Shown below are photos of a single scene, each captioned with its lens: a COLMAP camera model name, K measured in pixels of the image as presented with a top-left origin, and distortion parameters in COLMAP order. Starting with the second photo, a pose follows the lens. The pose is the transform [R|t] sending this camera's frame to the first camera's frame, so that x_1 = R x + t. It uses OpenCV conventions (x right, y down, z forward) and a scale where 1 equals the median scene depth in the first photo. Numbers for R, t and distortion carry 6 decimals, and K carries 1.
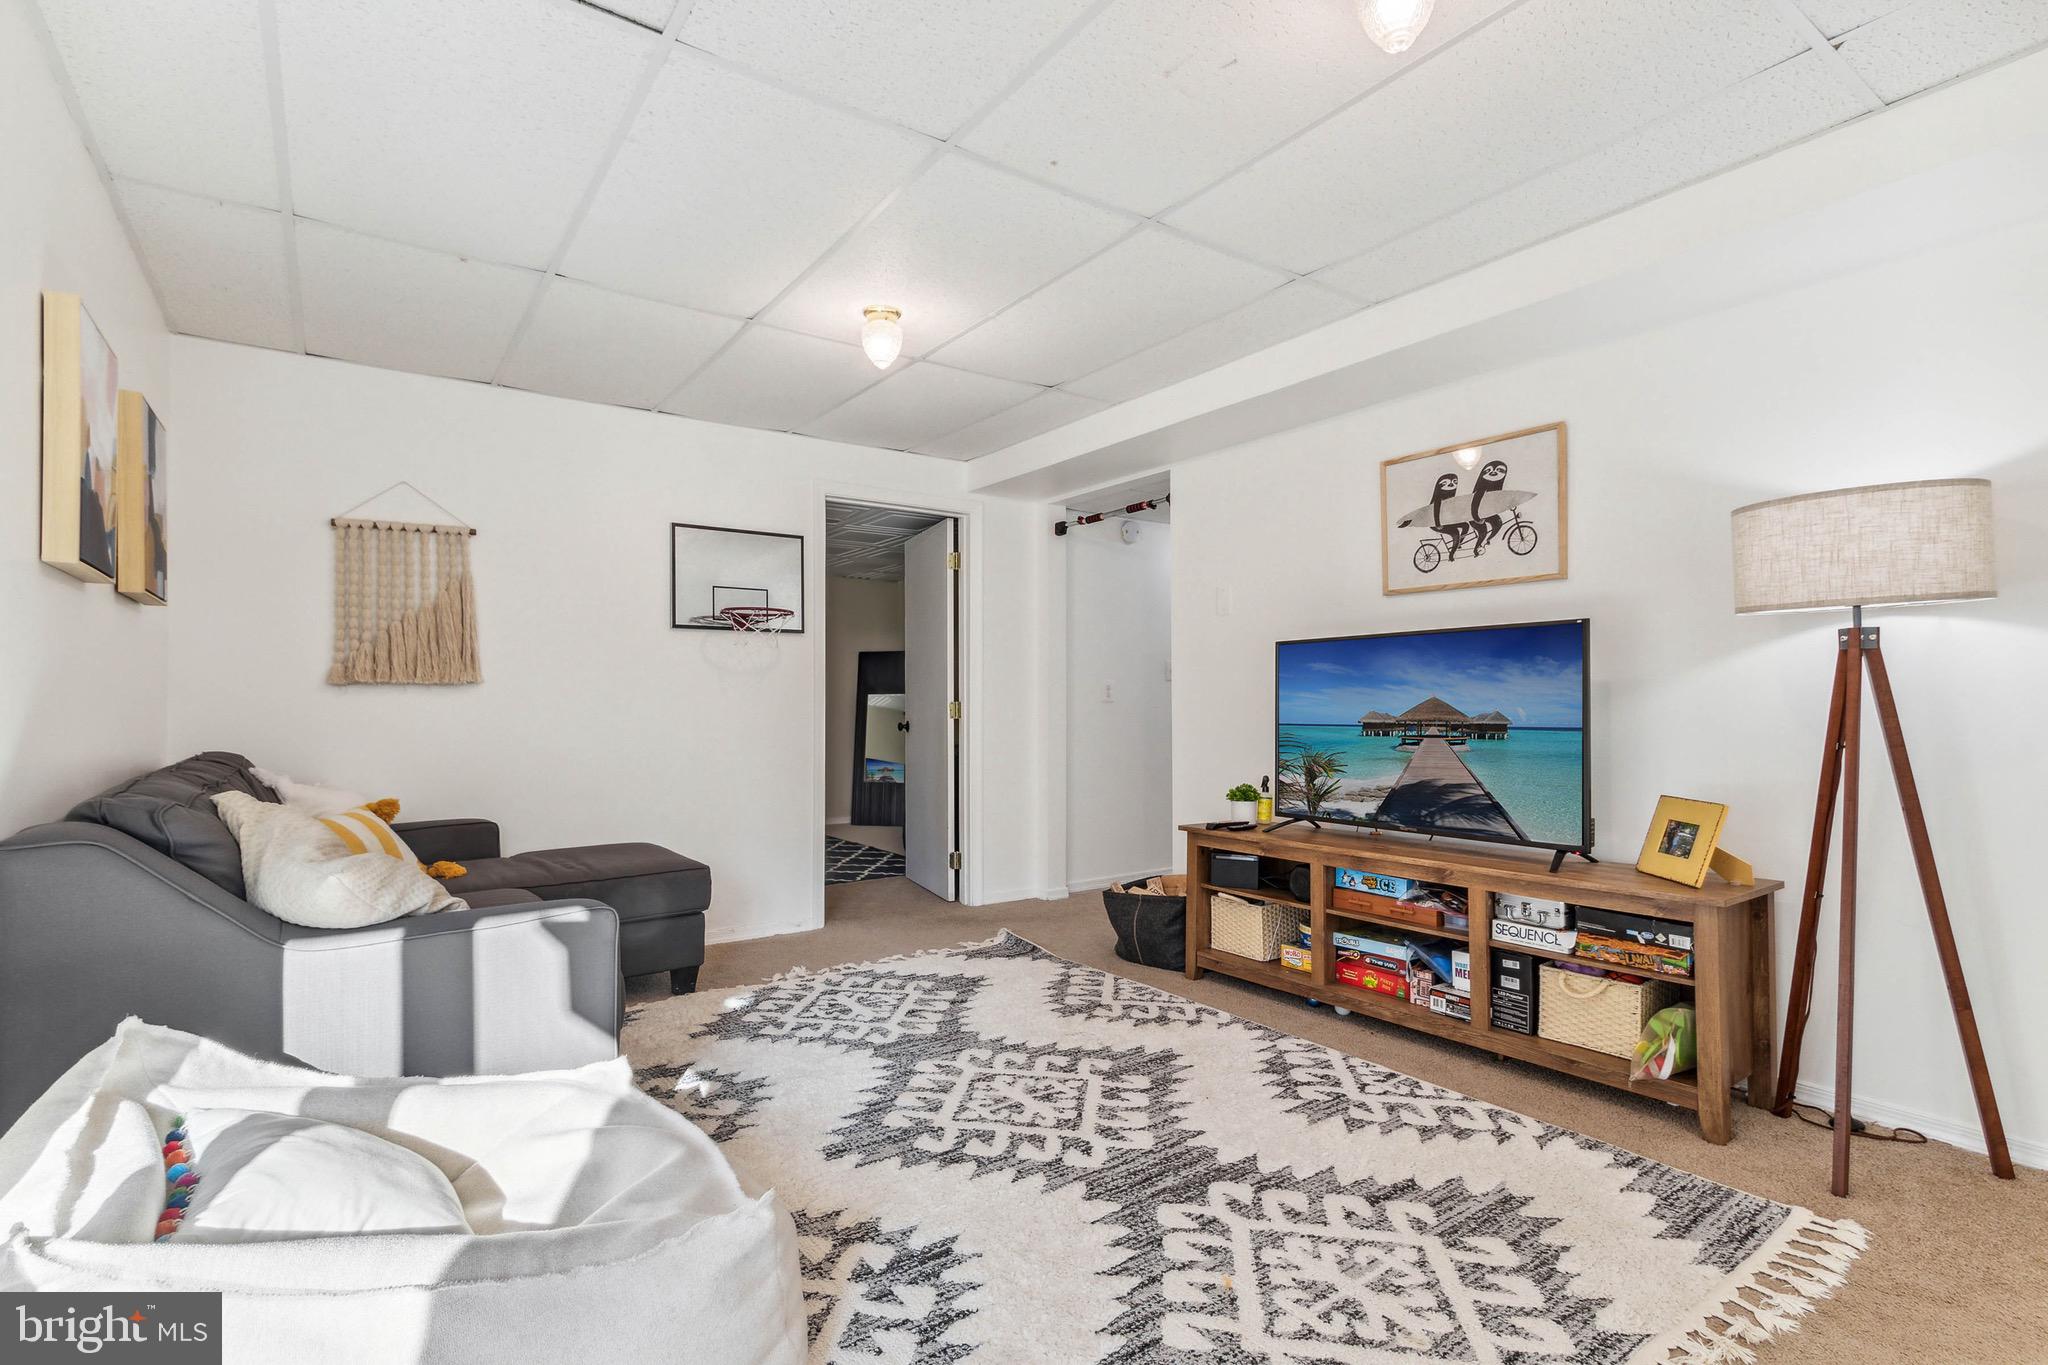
lens RADIAL K [[975.3, 0, 1003.3], [0, 975.3, 697.1], [0, 0, 1]] dist [0.001169, -0.001133]
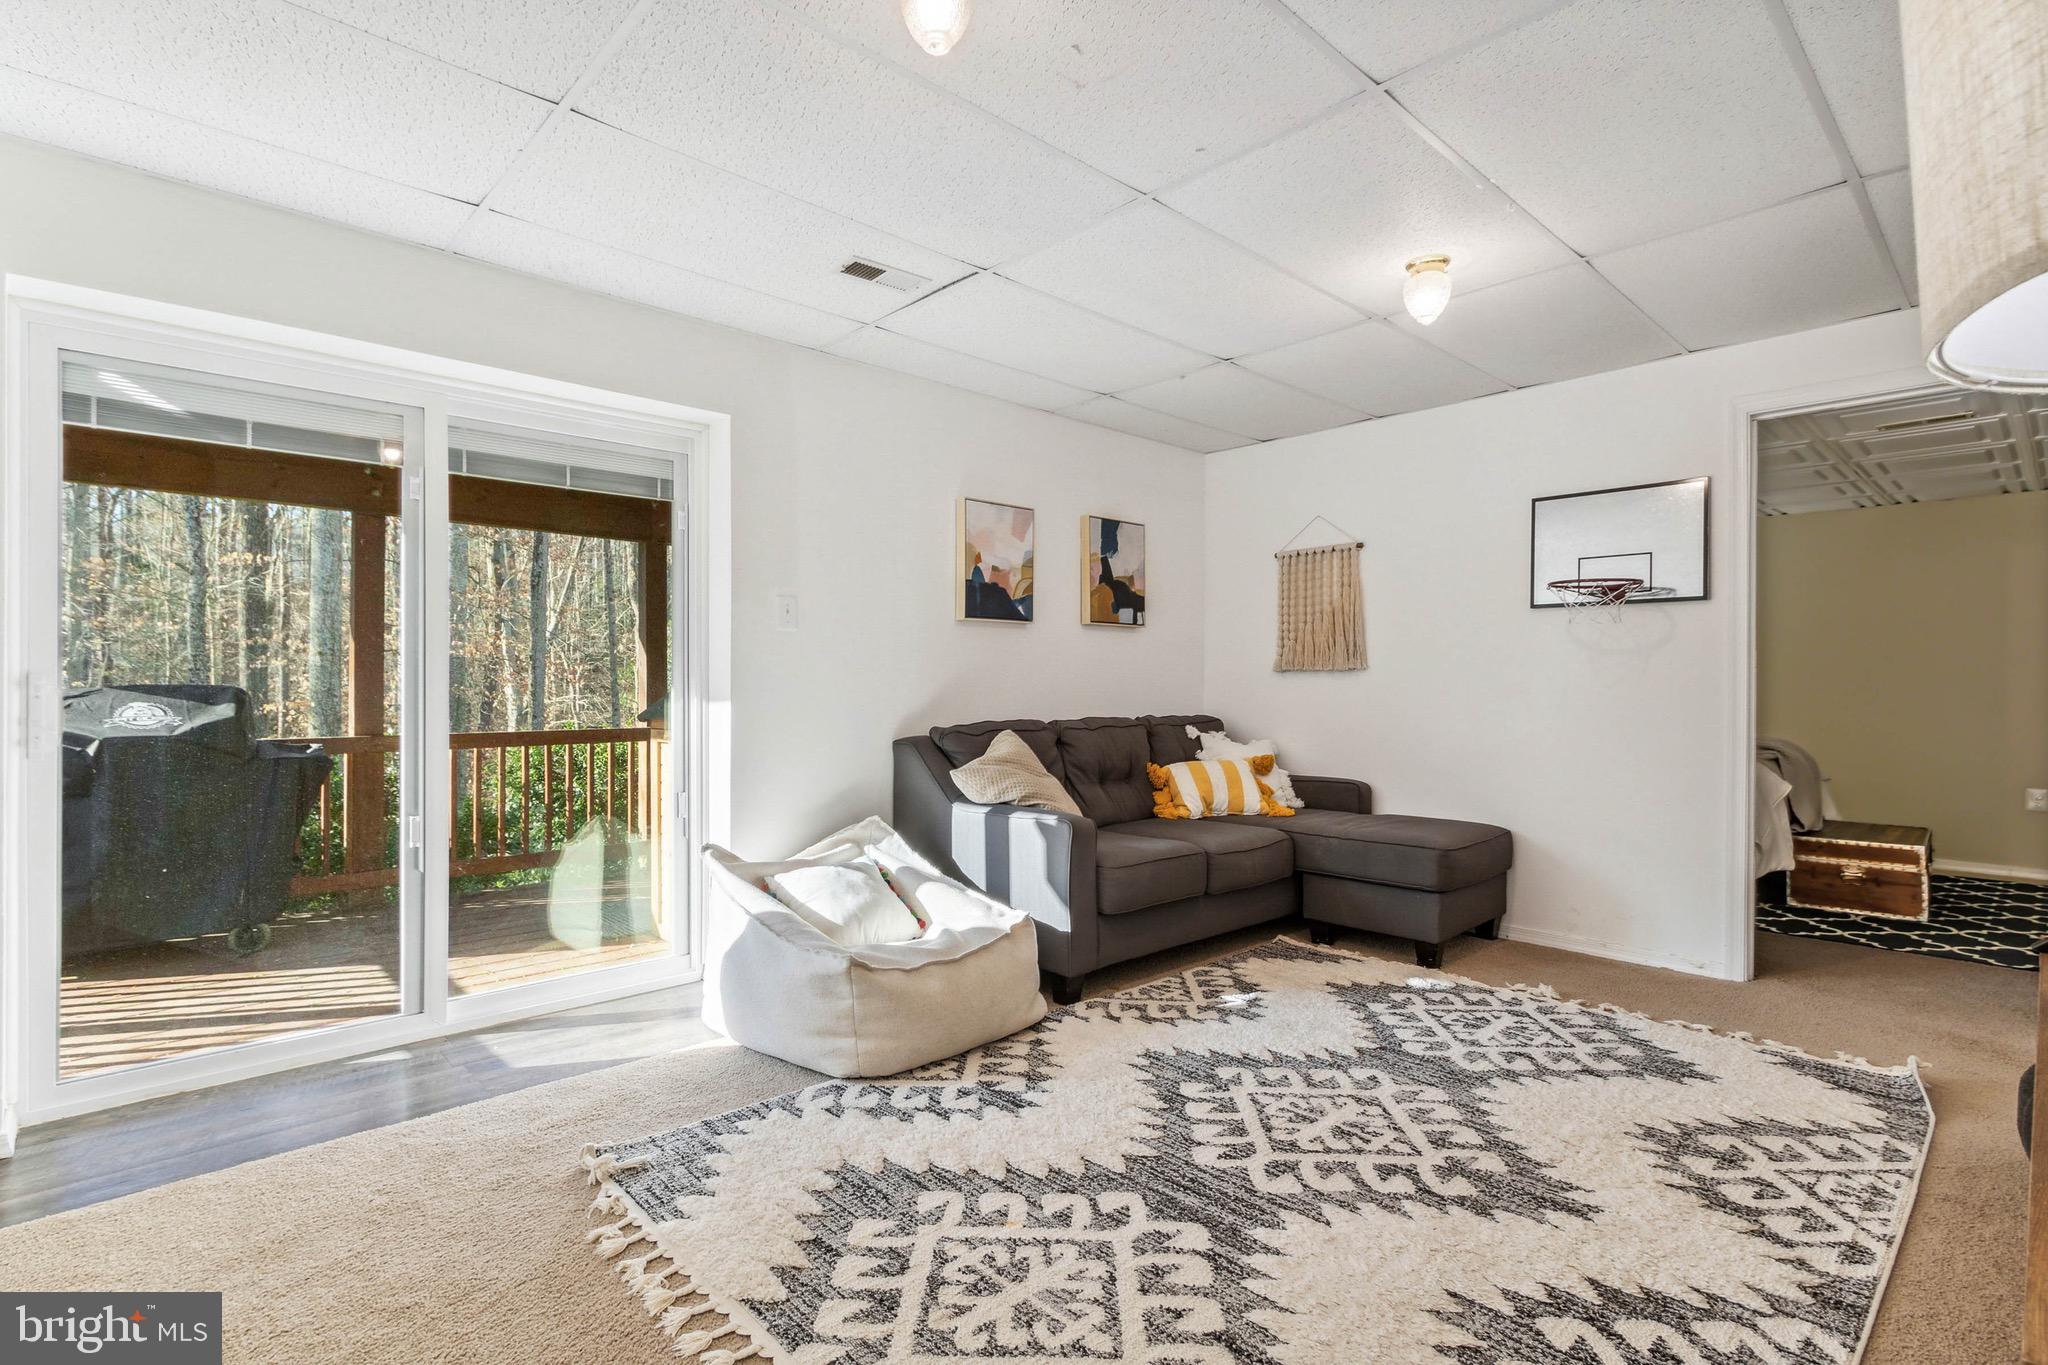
lens RADIAL K [[975.3, 0, 994.7], [0, 975.3, 675.9], [0, 0, 1]] dist [0.001169, -0.001133]
pose [[0.124839, -0.004403, -0.992167, 0.853562], [0.002099, 0.999989, -0.004173, -0.002211], [0.992175, -0.001562, 0.124847, 0.553442]]
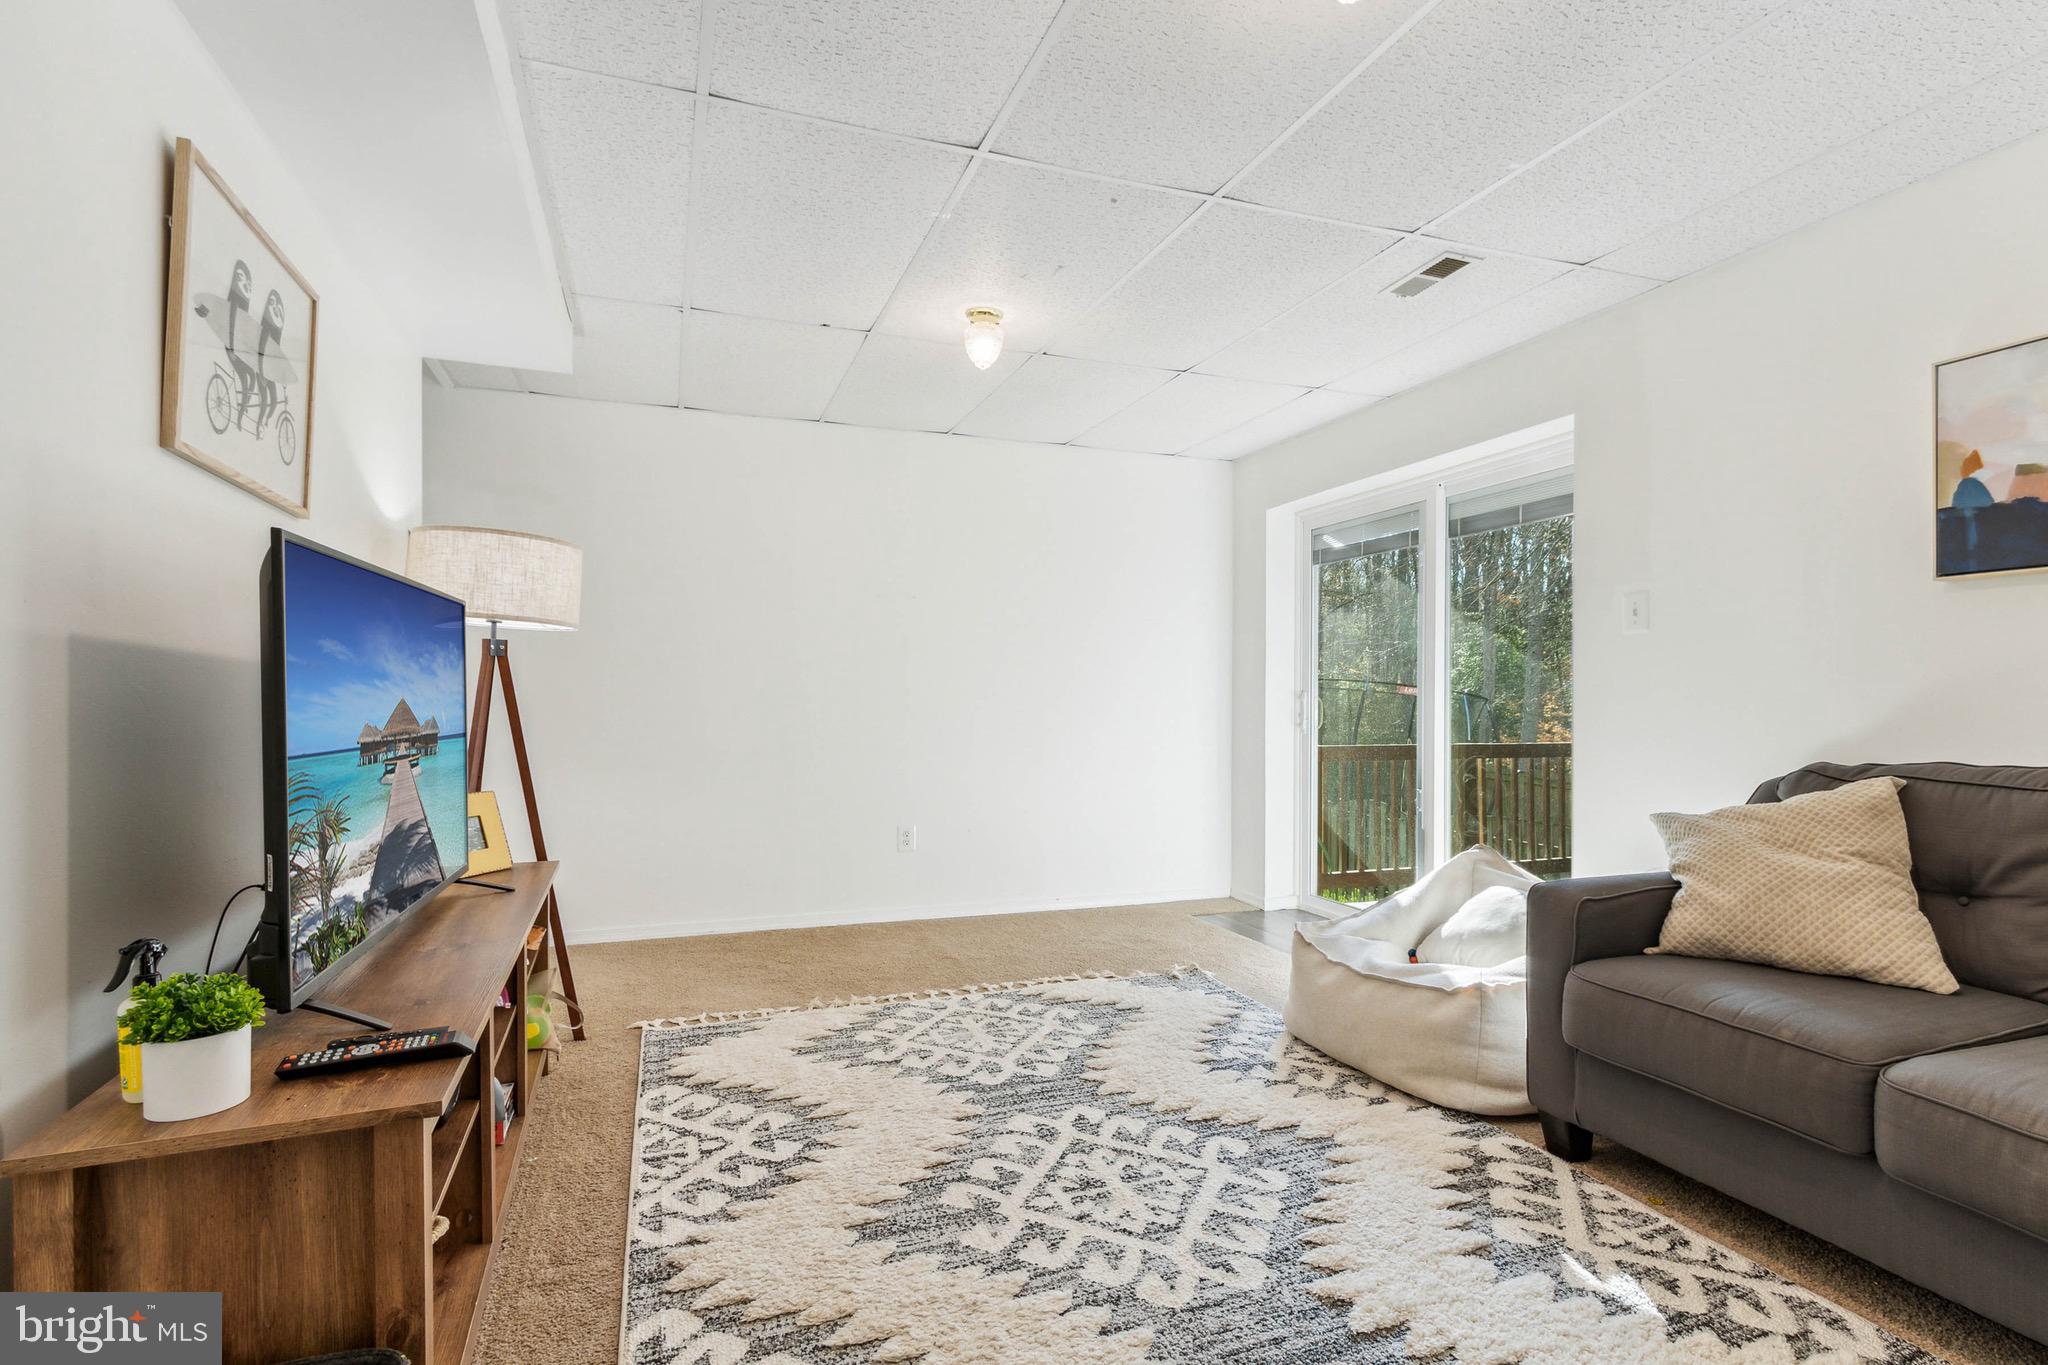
lens RADIAL K [[975.3, 0, 1012.7], [0, 975.3, 701.1], [0, 0, 1]] dist [0.001169, -0.001133]
pose [[-0.966634, 0.000038, 0.256162, -0.098129], [-0.000595, 0.999997, -0.002395, 0.011052], [-0.256162, -0.002467, -0.966631, 1.732431]]
